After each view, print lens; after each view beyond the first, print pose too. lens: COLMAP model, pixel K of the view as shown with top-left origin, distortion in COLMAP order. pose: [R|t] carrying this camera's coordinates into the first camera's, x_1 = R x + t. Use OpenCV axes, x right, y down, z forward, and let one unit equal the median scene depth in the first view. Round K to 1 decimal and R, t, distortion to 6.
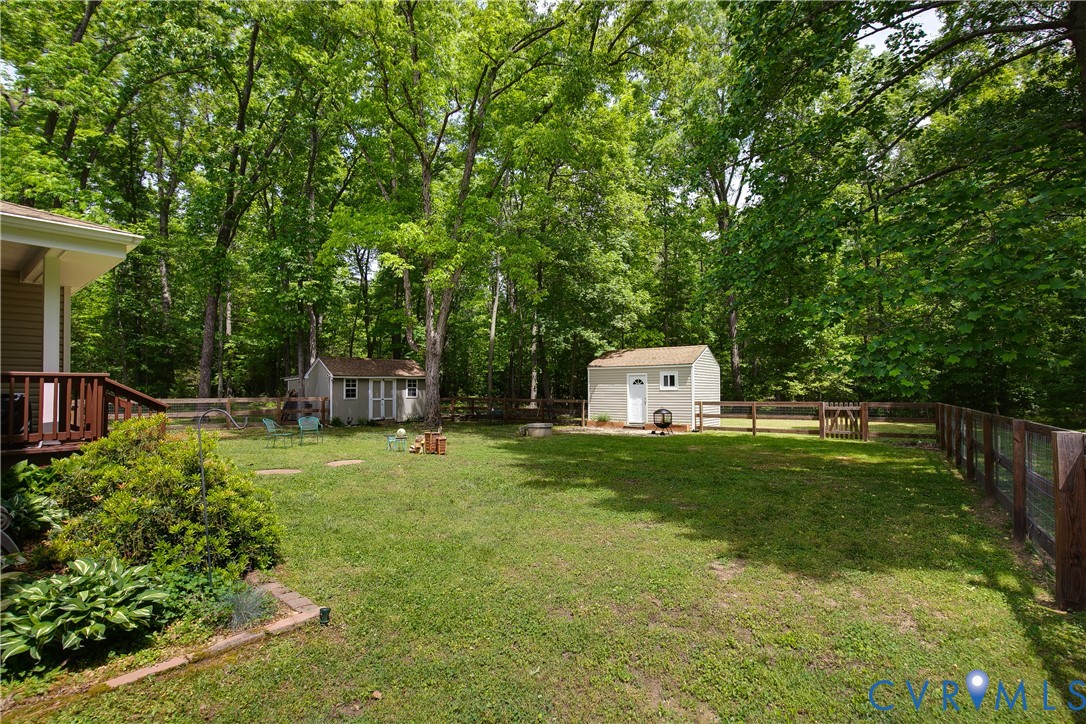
lens RADIAL K [[525.7, 0, 542.2], [0, 525.7, 393.6], [0, 0, 1]] dist [-0.001847, 0.000224]
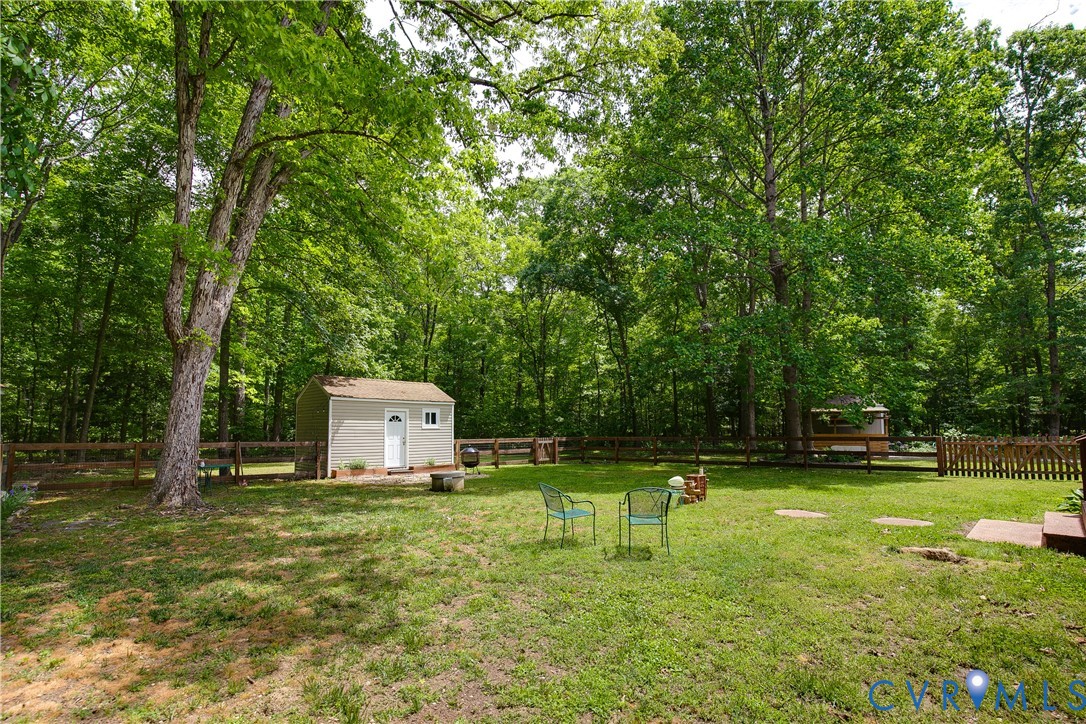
lens RADIAL K [[525.7, 0, 542.2], [0, 525.7, 393.6], [0, 0, 1]] dist [-0.001847, 0.000224]
pose [[0.114084, 0.072136, 0.990849, -0.612214], [0.007037, 0.997277, -0.073414, 0.001594], [-0.993446, 0.015348, 0.113266, 0.639742]]
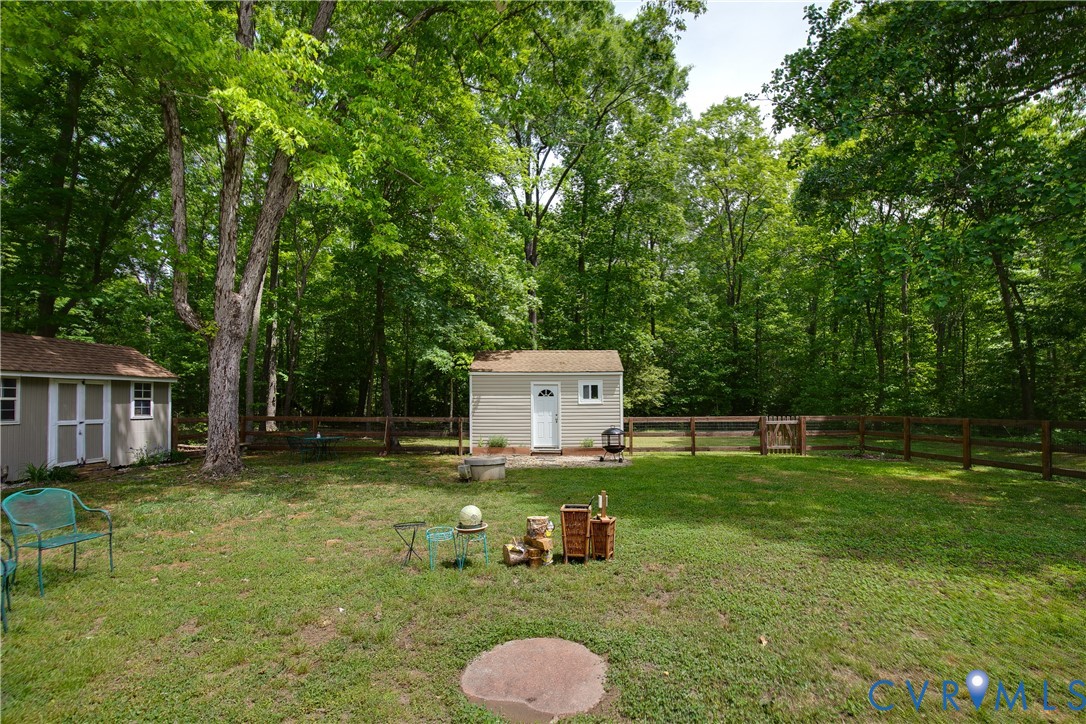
lens RADIAL K [[525.7, 0, 542.2], [0, 525.7, 393.6], [0, 0, 1]] dist [-0.001847, 0.000224]
pose [[0.791870, 0.012206, 0.610568, -0.277723], [0.004127, 0.999670, -0.025336, -0.001747], [-0.610676, 0.022583, 0.791558, 0.381126]]
